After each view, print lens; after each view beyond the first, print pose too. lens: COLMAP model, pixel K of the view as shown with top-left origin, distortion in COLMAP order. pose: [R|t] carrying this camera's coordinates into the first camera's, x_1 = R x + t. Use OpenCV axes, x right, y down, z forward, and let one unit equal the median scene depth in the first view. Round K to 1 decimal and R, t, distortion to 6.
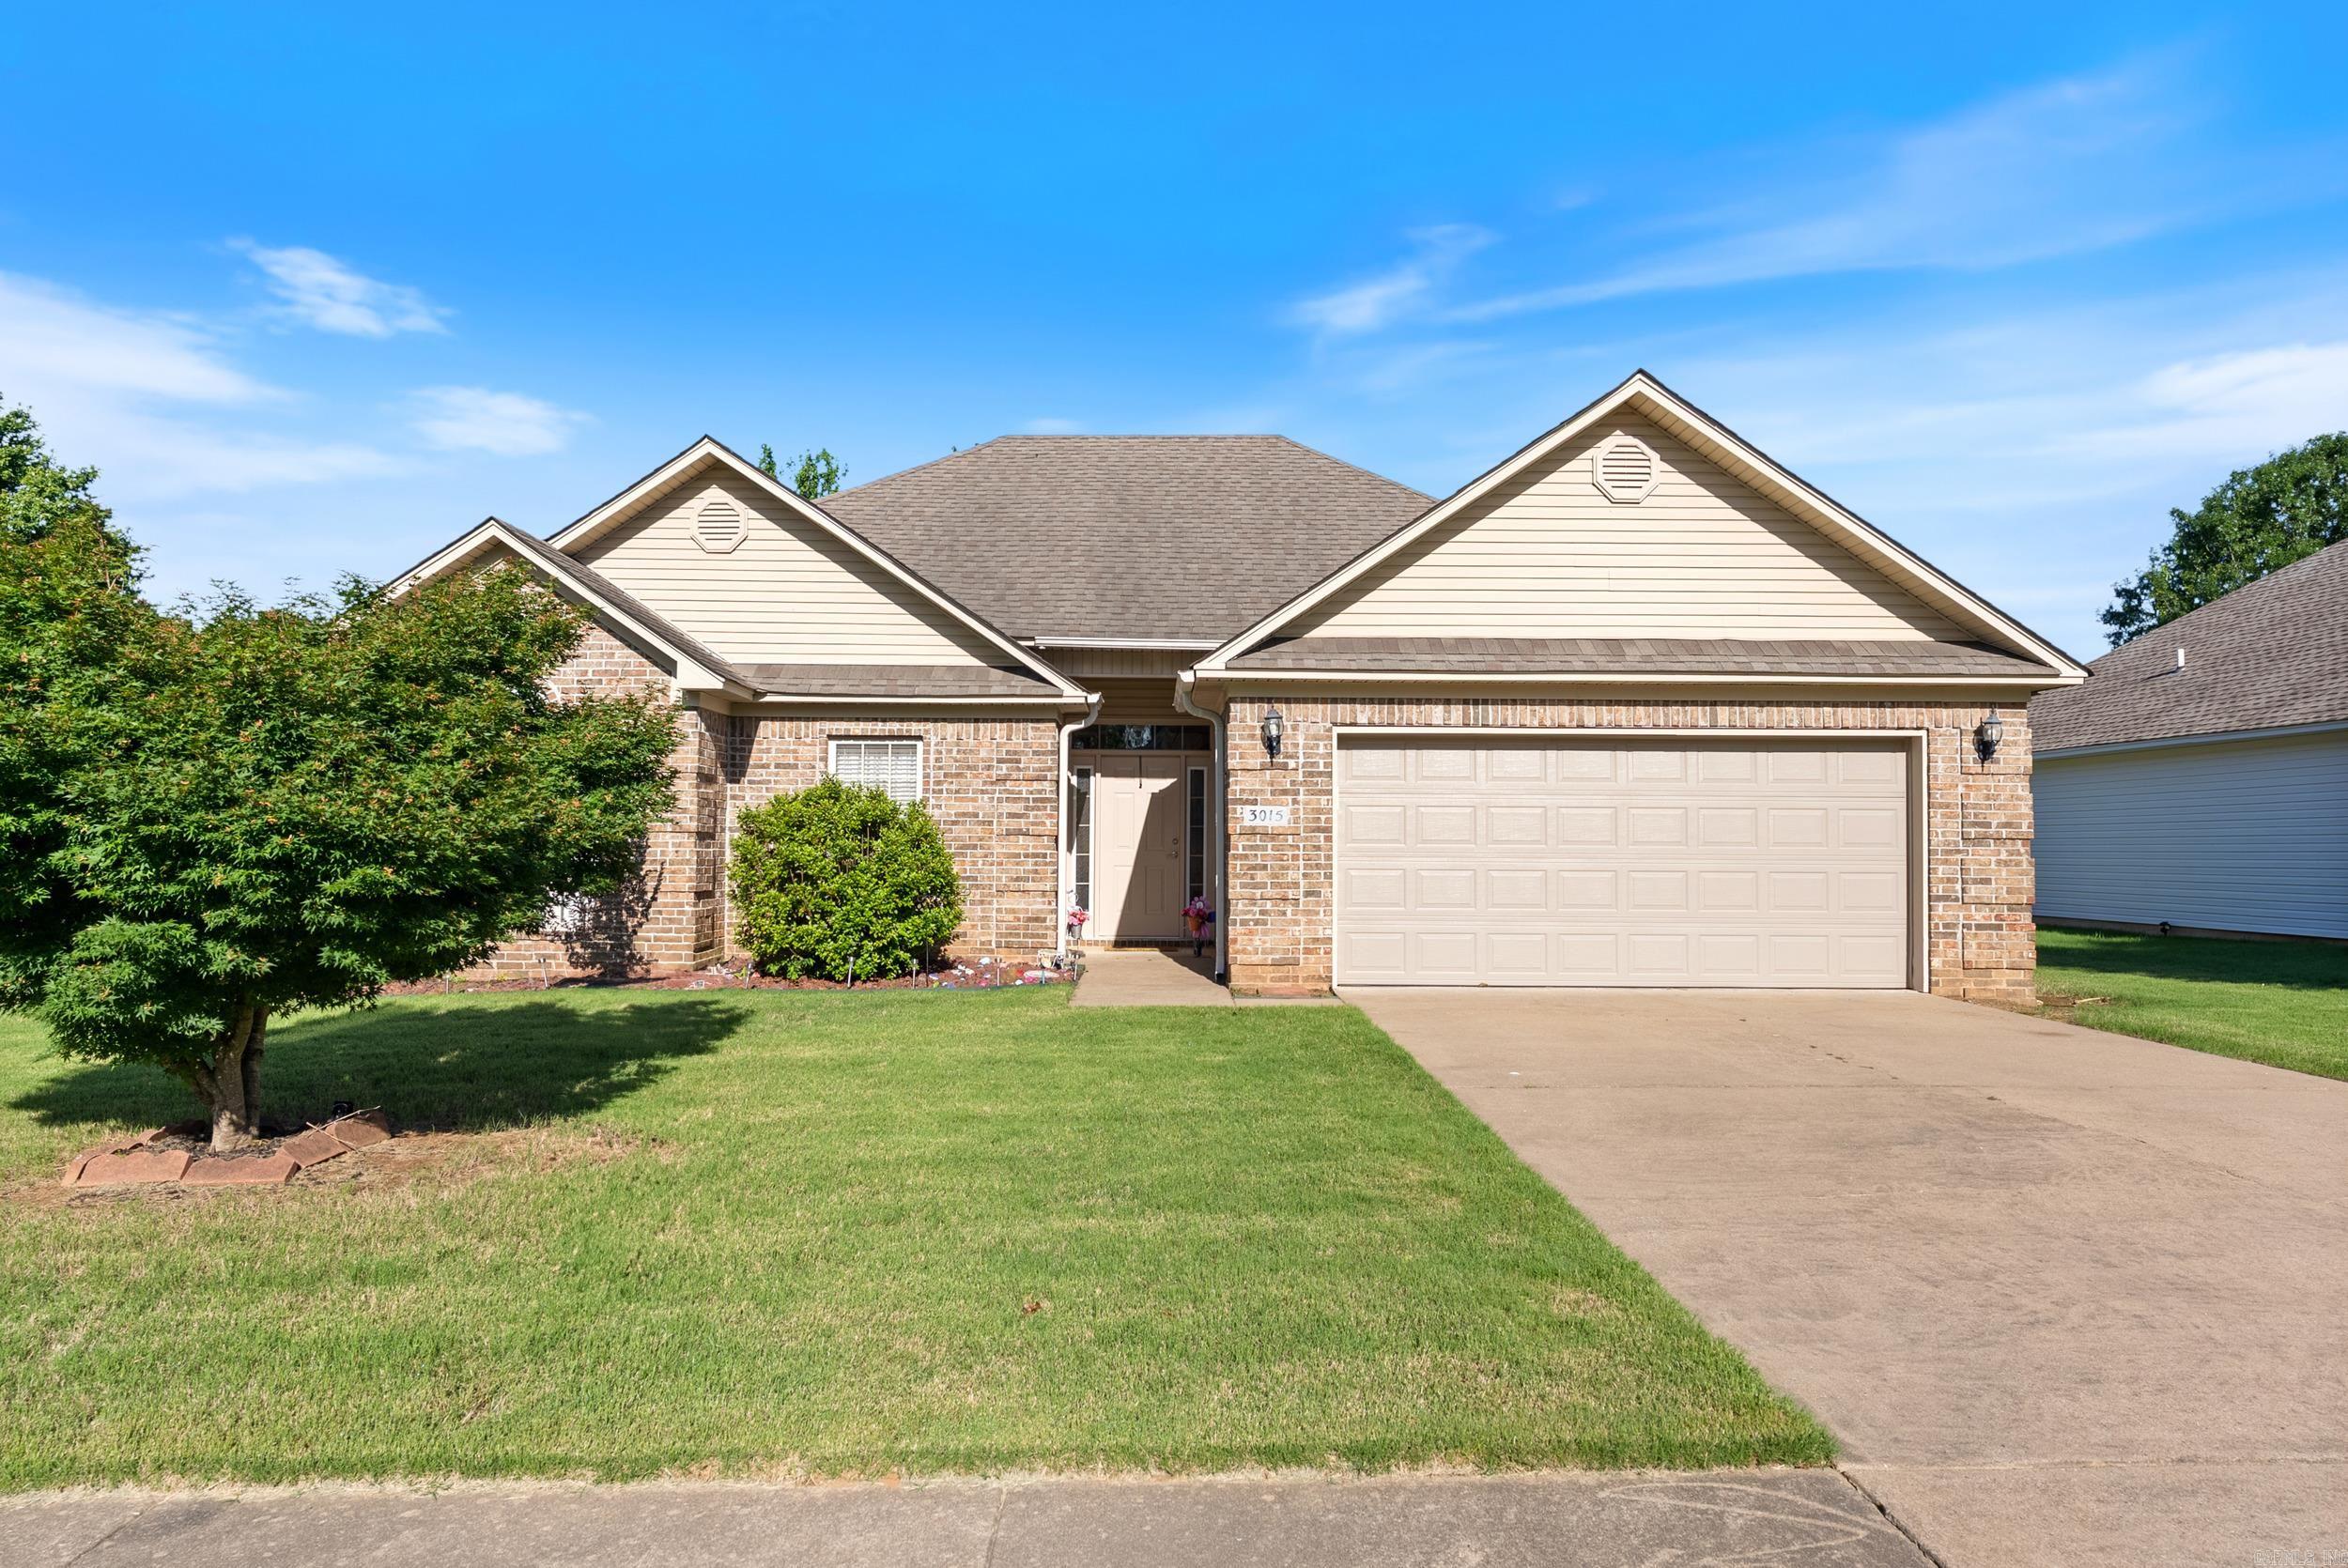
lens RADIAL K [[1505.5, 0, 1179.3], [0, 1505.5, 774.5], [0, 0, 1]] dist [-0.000060, -0.009186]
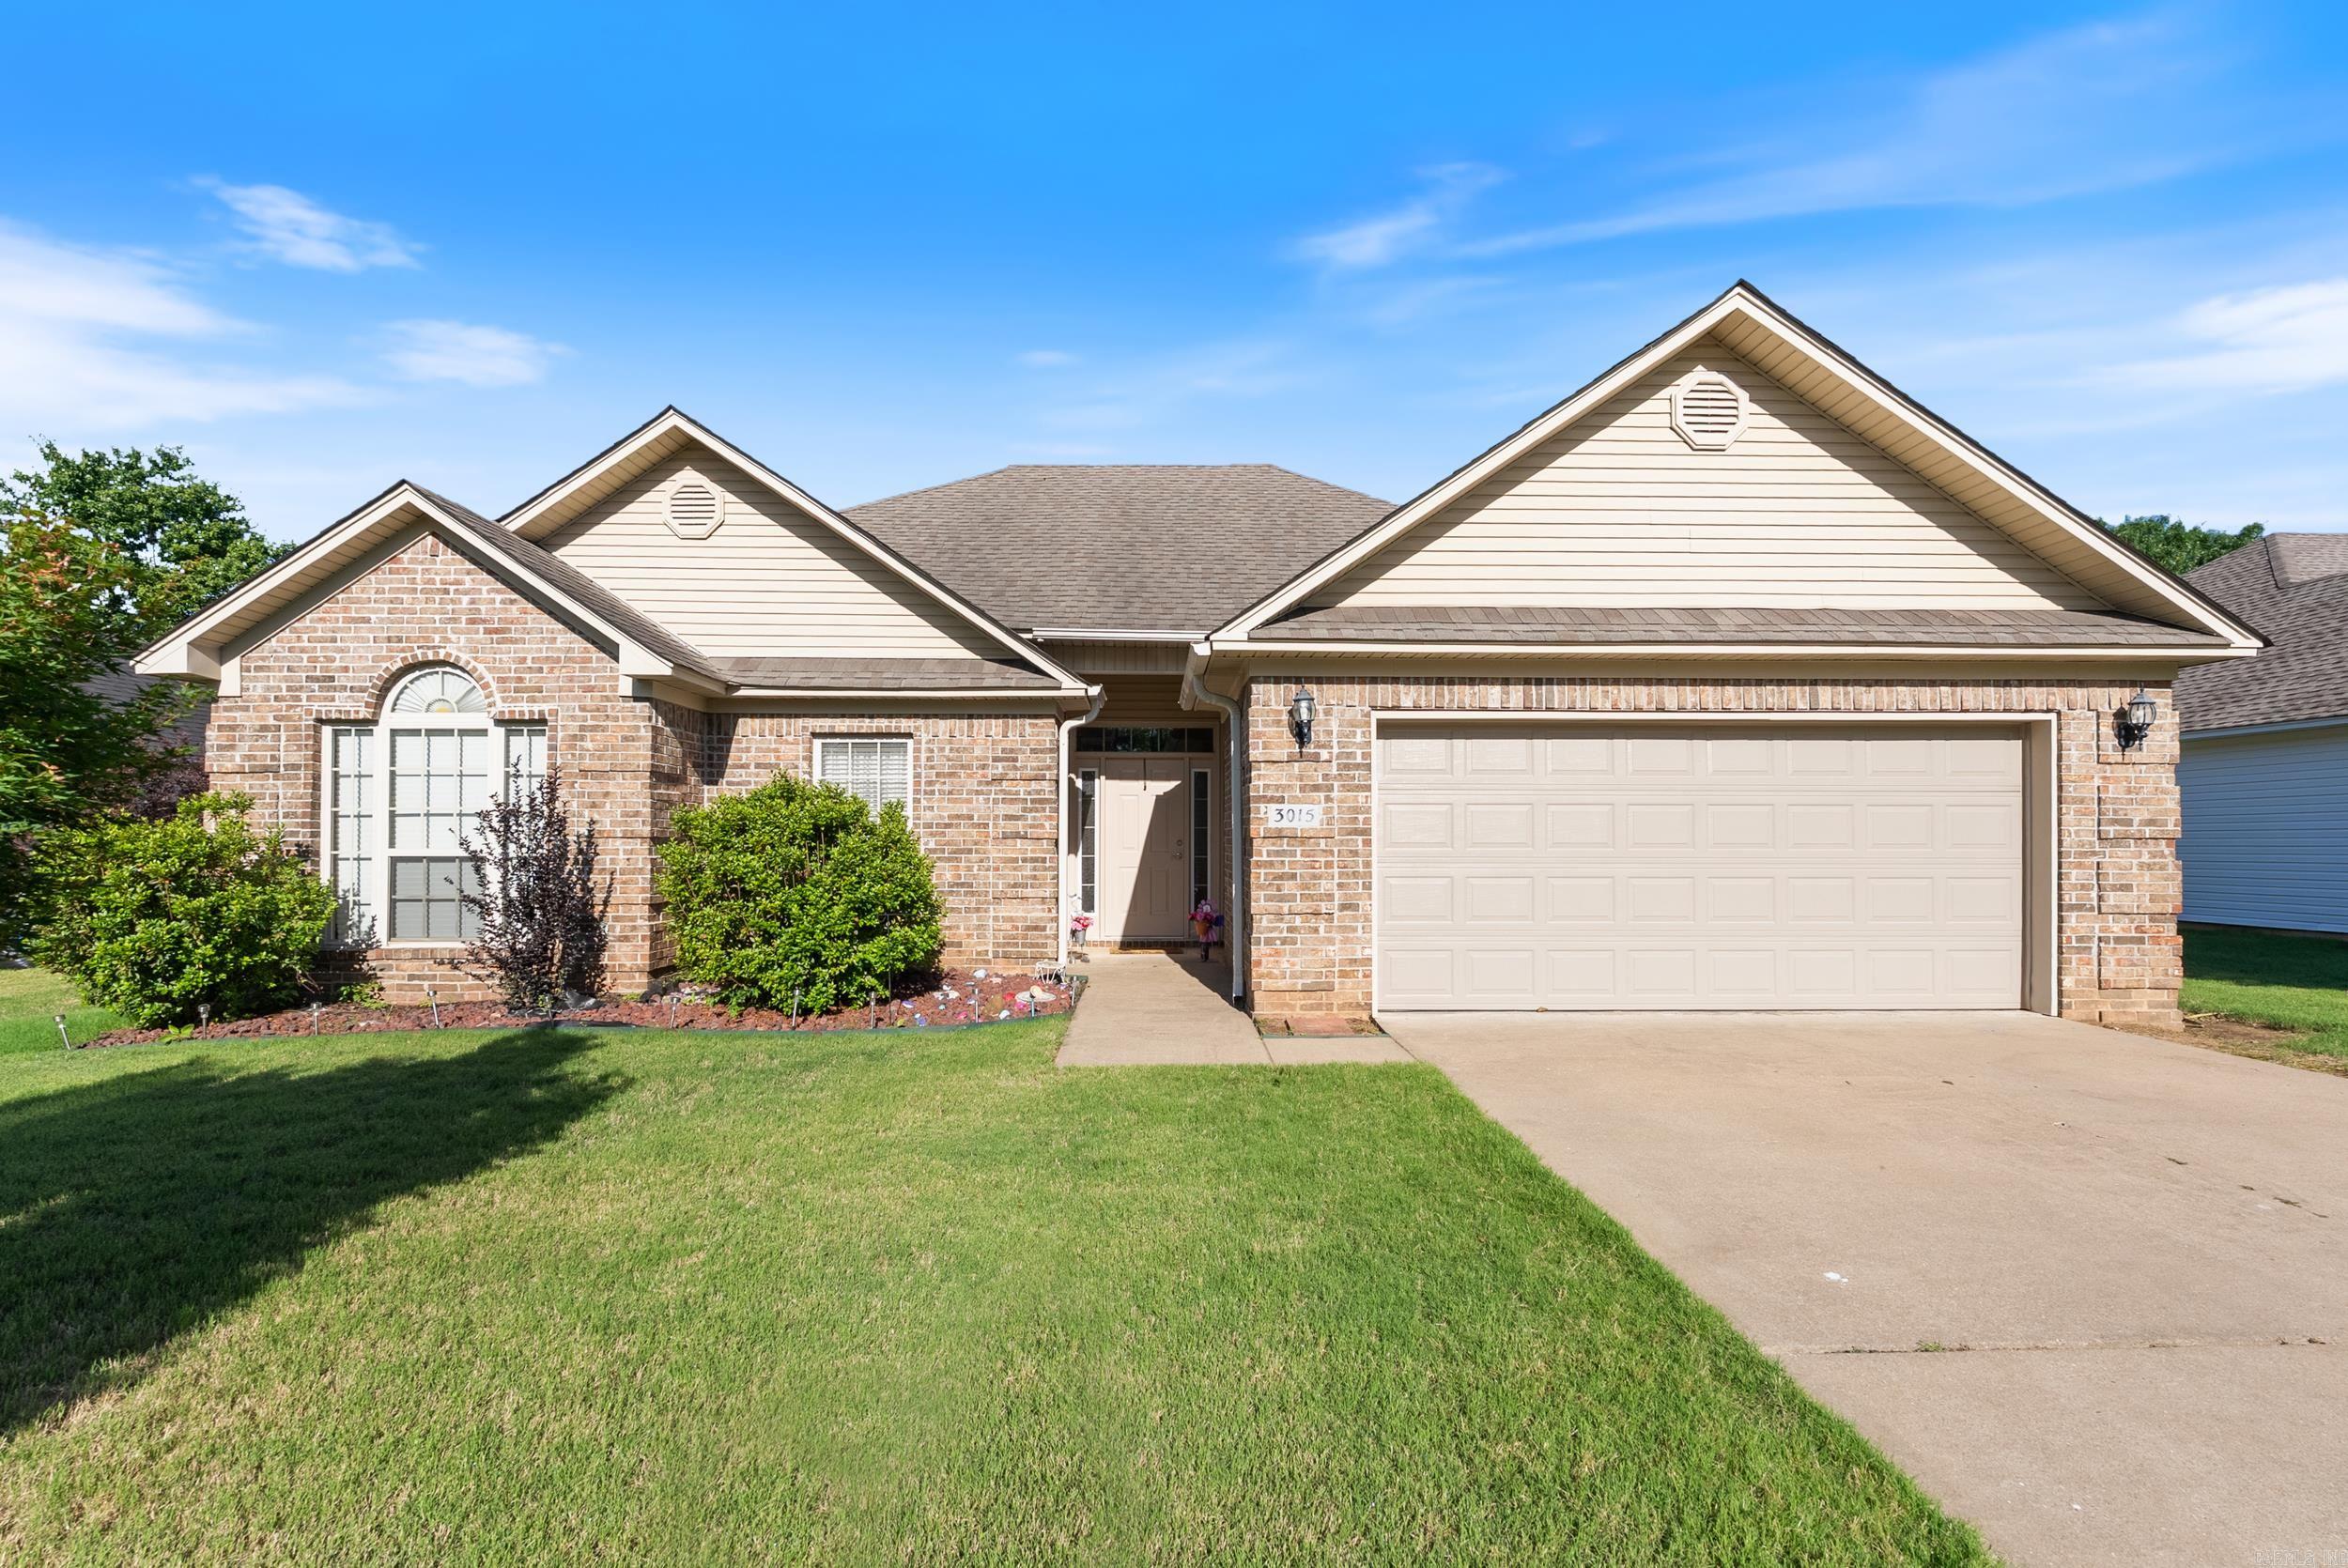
lens RADIAL K [[1031.8, 0, 1181.8], [0, 1031.8, 824.6], [0, 0, 1]] dist [-0.006656, 0.000416]
pose [[0.999906, -0.004984, 0.012752, -0.013091], [0.004565, 0.999457, 0.032639, 0.012696], [-0.012908, -0.032578, 0.999386, 0.406818]]
